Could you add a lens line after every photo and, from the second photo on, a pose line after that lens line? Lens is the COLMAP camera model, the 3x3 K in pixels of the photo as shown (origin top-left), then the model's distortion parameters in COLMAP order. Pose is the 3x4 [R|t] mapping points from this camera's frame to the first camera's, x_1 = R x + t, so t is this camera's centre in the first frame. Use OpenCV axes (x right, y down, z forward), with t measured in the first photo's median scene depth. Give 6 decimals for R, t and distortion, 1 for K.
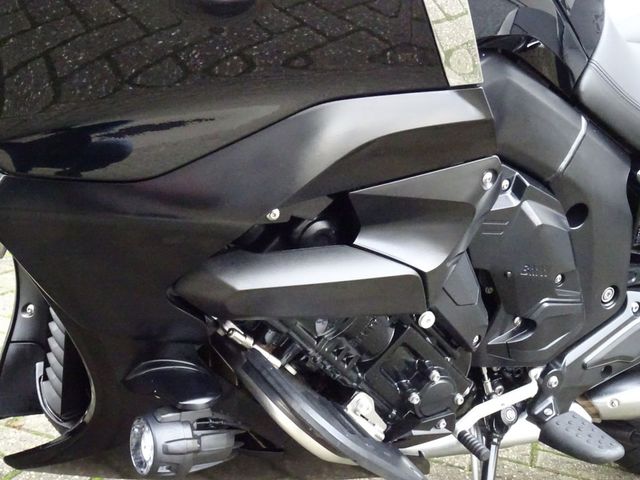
lens RADIAL K [[975.0, 0, 321.8], [0, 975.0, 239.5], [0, 0, 1]] dist [-0.007461, 0.000000]
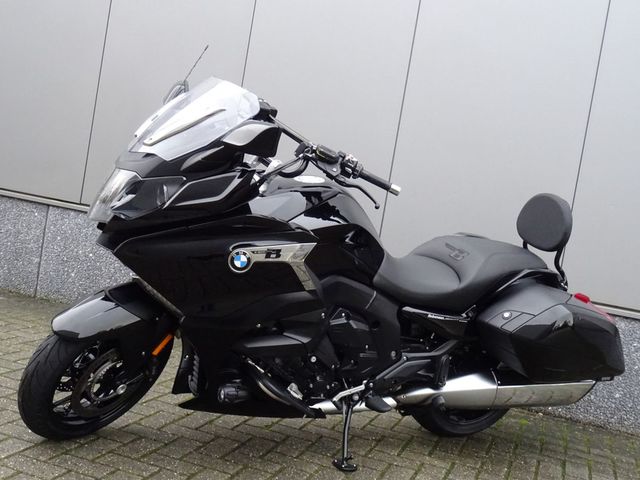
lens RADIAL K [[773.8, 0, 318.5], [0, 773.8, 240.1], [0, 0, 1]] dist [-0.007471, 0.000000]
pose [[0.994957, -0.007278, -0.100037, 0.359743], [-0.004612, 0.992990, -0.118107, -0.003271], [0.100196, 0.117973, 0.987949, -1.424892]]
